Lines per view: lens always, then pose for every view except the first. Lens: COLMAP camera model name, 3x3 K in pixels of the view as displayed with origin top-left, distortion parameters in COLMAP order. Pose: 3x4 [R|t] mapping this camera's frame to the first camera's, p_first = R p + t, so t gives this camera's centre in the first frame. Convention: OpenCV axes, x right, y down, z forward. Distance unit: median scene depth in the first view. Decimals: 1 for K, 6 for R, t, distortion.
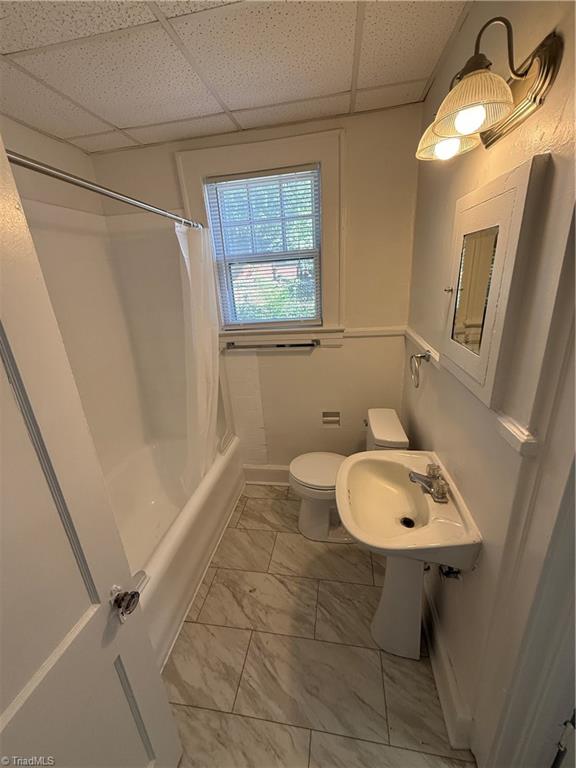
lens RADIAL K [[308.1, 0, 287.2], [0, 308.1, 381.8], [0, 0, 1]] dist [-0.008276, -0.000079]
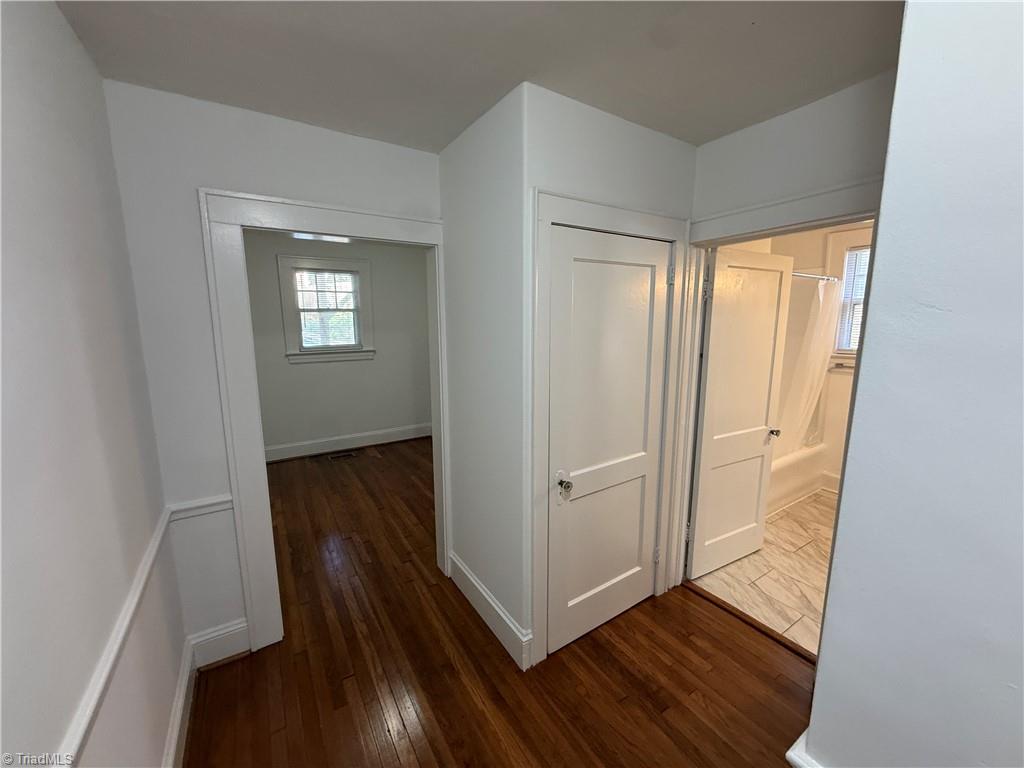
lens RADIAL K [[410.8, 0, 510.6], [0, 410.8, 384.4], [0, 0, 1]] dist [-0.008276, -0.000079]
pose [[0.667083, 0.175191, -0.724091, 0.156165], [-0.279271, 0.959886, -0.025043, 0.401905], [0.690658, 0.218923, 0.689249, -1.157308]]
